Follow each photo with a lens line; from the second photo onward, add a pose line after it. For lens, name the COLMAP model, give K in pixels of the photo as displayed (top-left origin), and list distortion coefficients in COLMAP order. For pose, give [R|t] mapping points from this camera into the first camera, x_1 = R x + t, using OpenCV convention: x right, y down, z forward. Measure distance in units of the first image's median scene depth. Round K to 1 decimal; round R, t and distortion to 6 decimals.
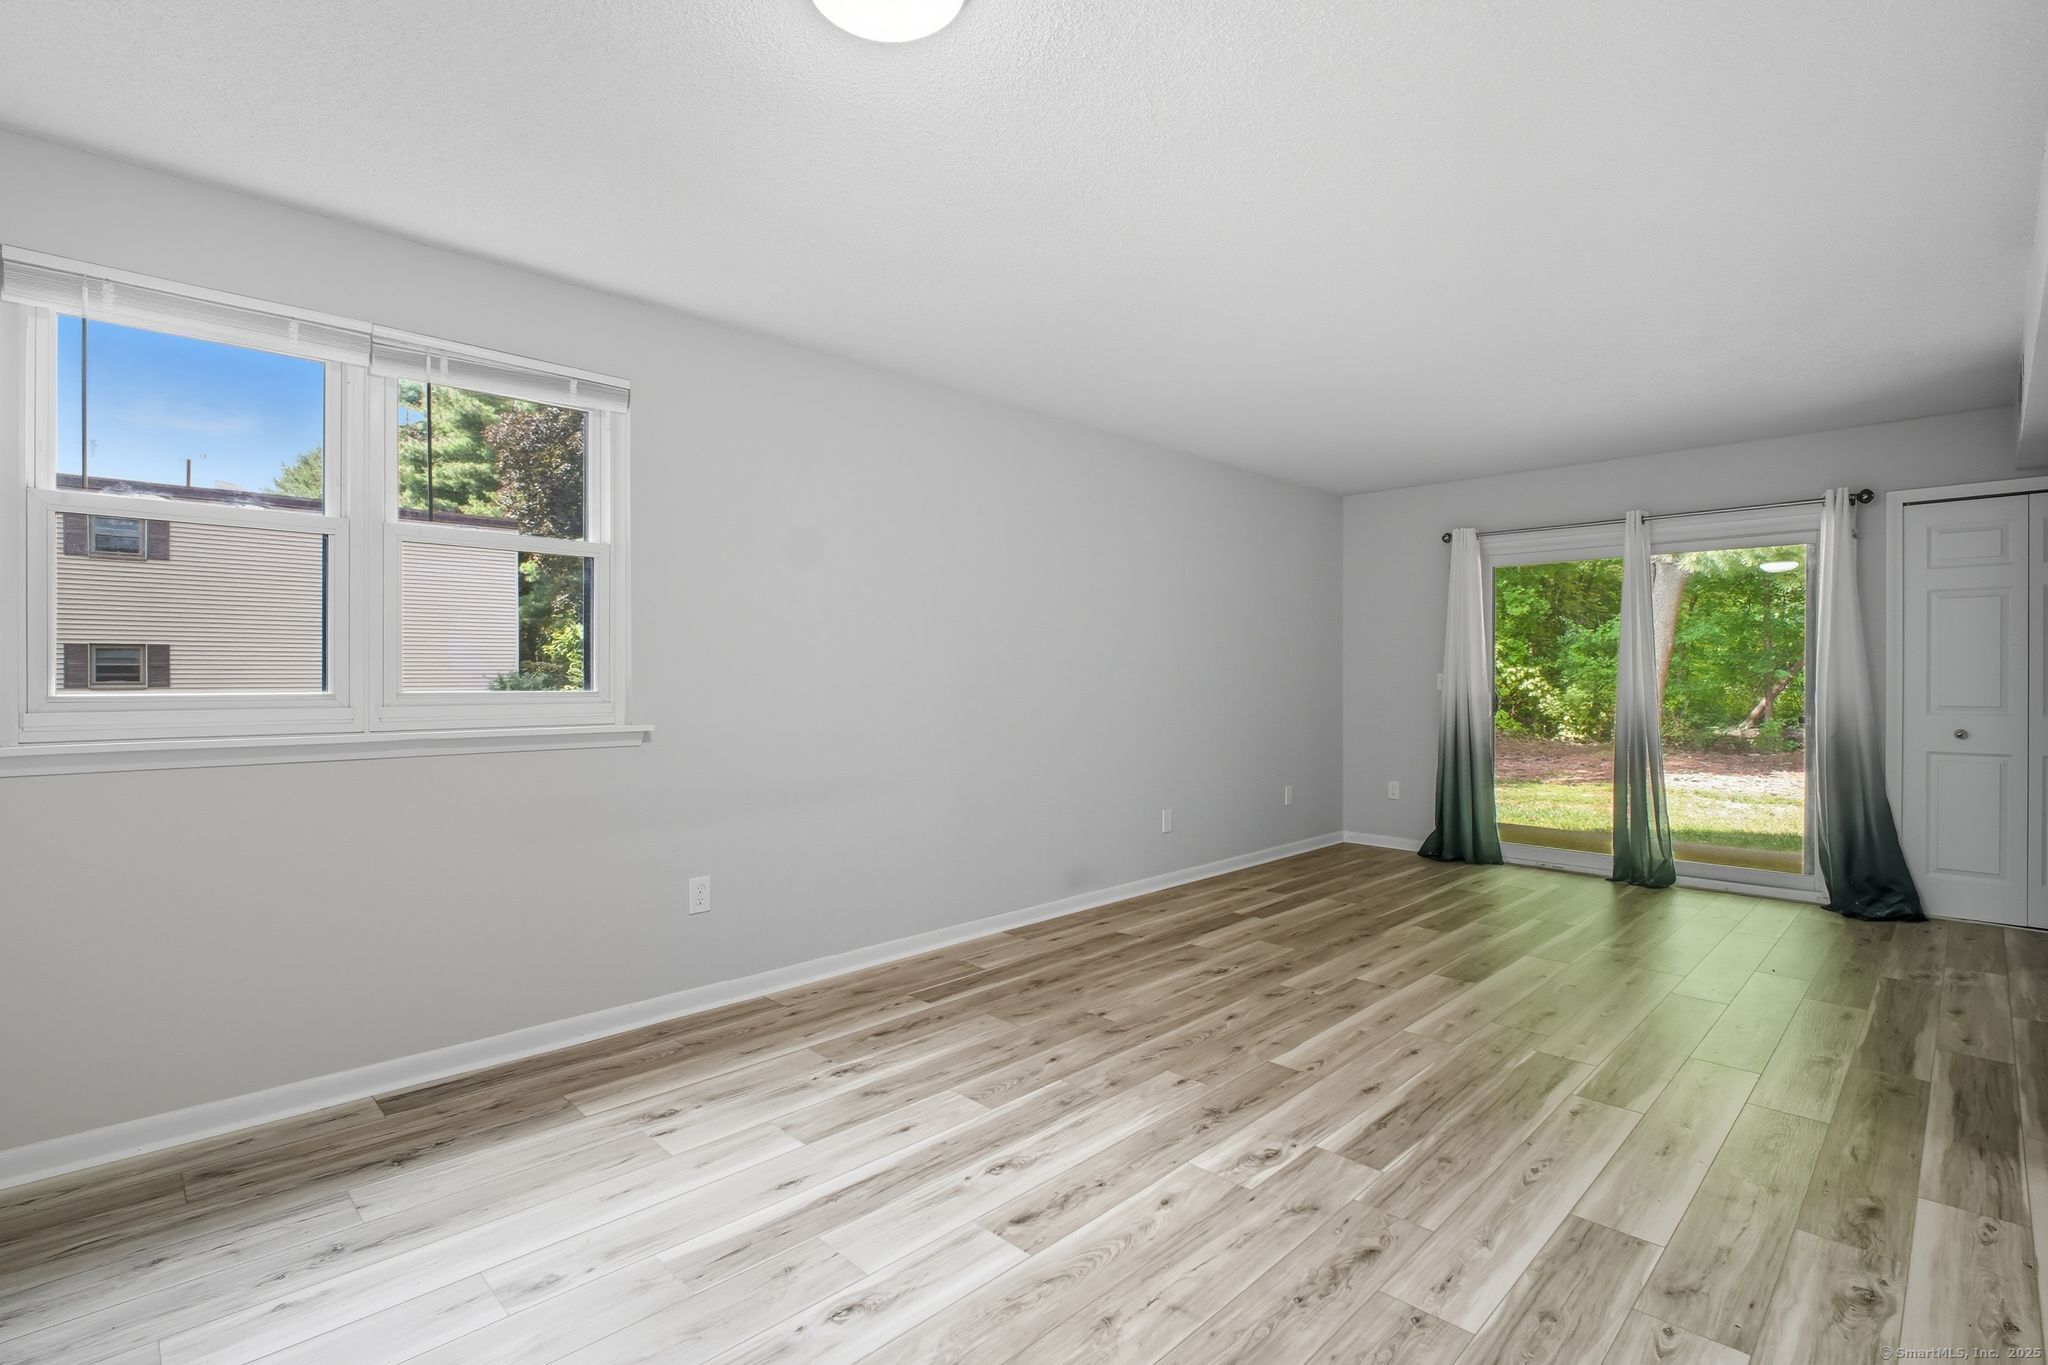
lens RADIAL K [[947.7, 0, 1016.8], [0, 947.7, 681.8], [0, 0, 1]] dist [-0.007077, -0.004790]
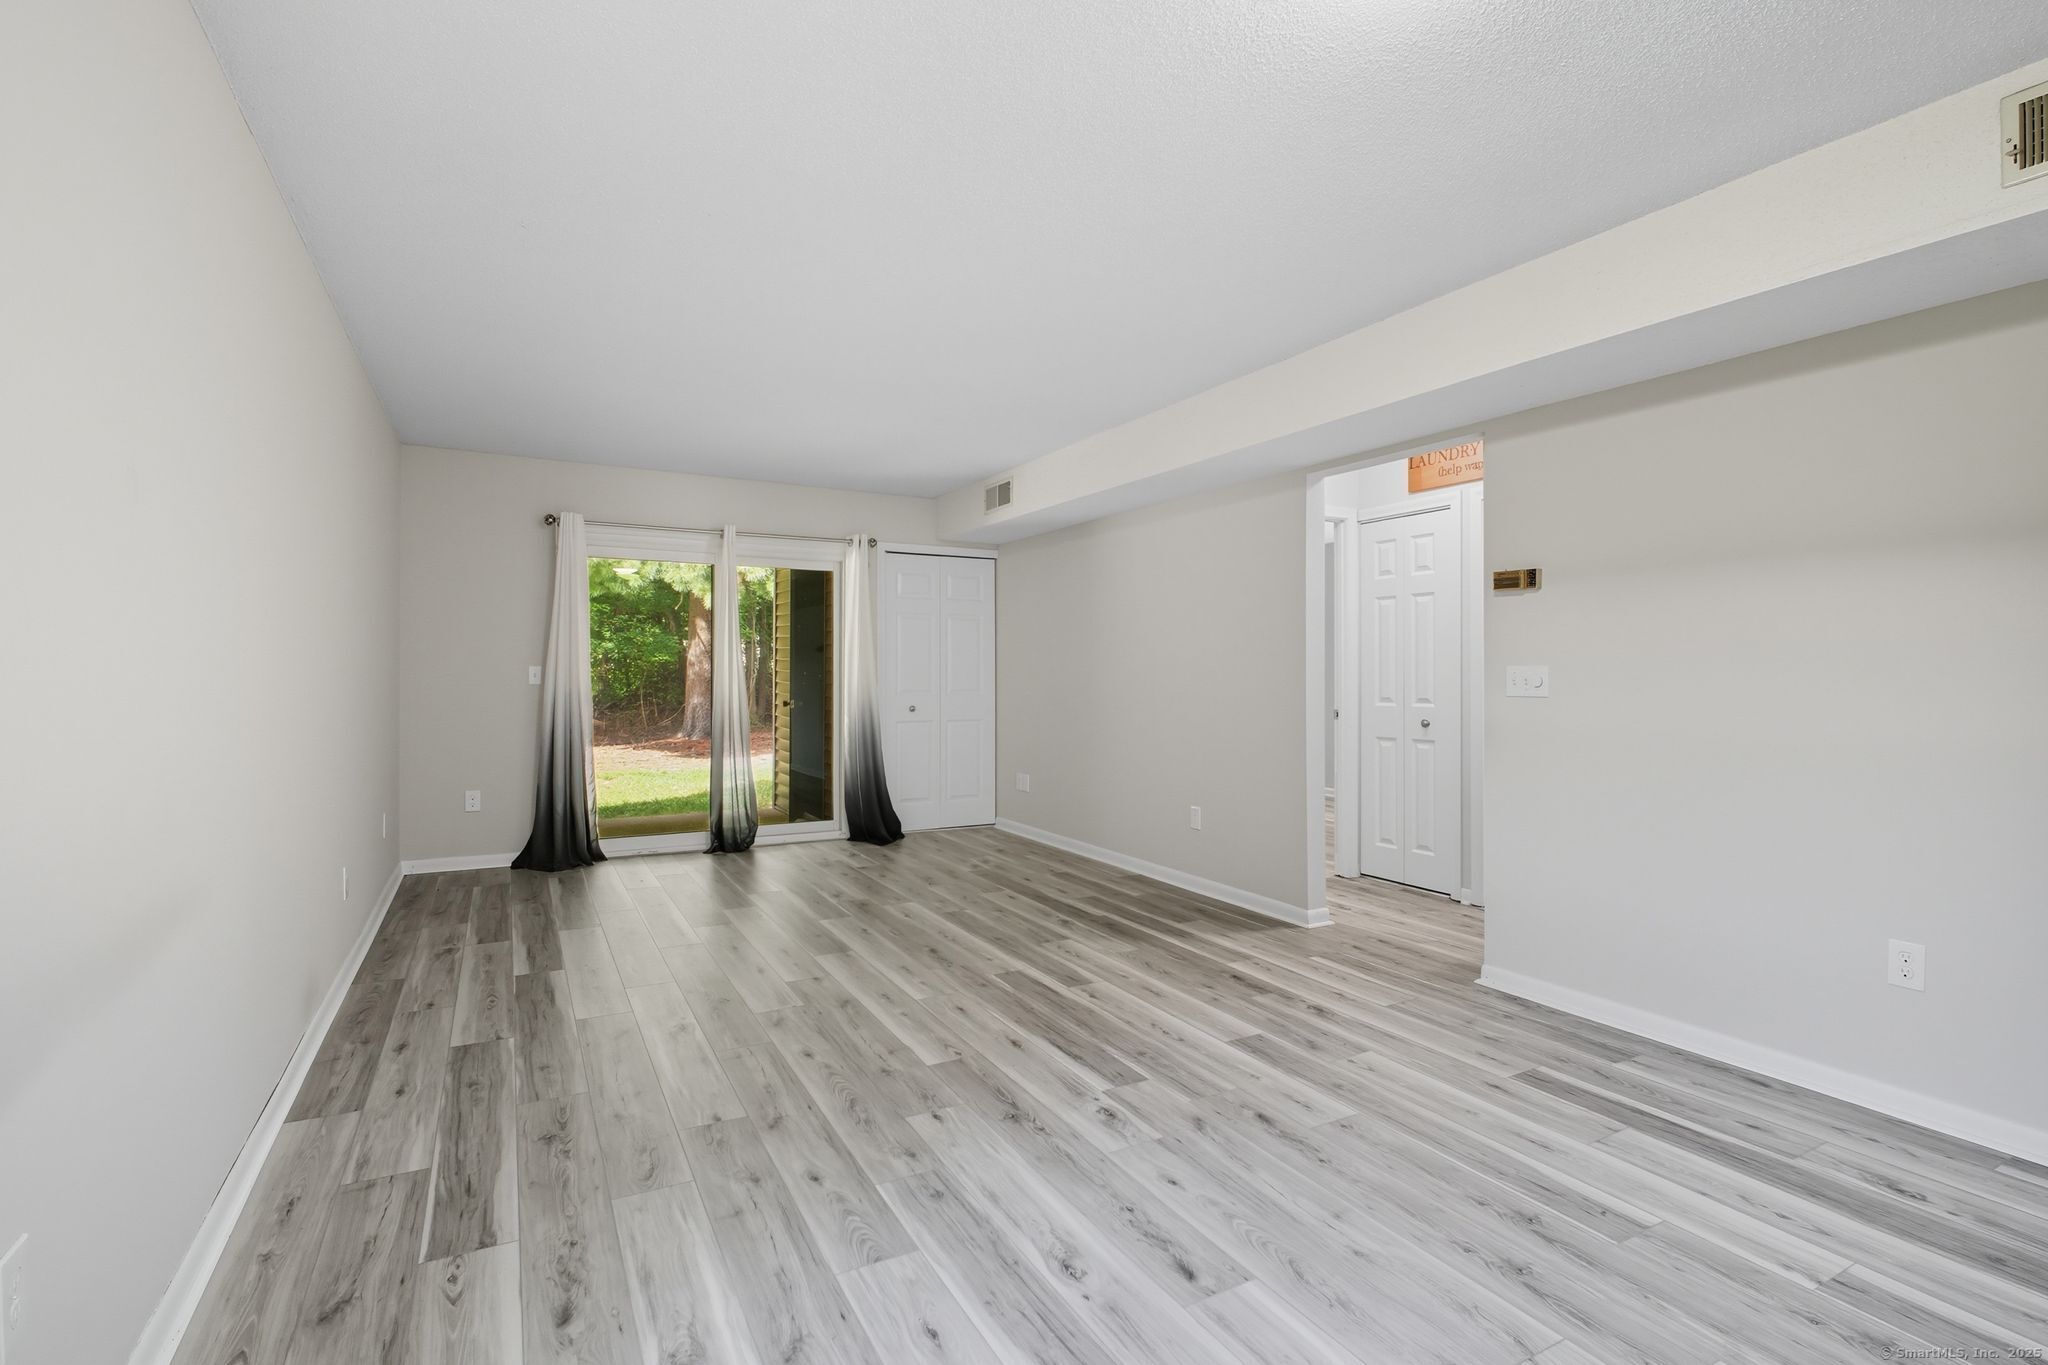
lens RADIAL K [[947.7, 0, 1013.9], [0, 947.7, 680.8], [0, 0, 1]] dist [-0.007077, -0.004790]
pose [[0.279673, -0.008705, 0.960056, -0.611529], [0.001181, 0.999961, 0.008723, -0.004103], [-0.960095, -0.001305, 0.279673, 0.611977]]
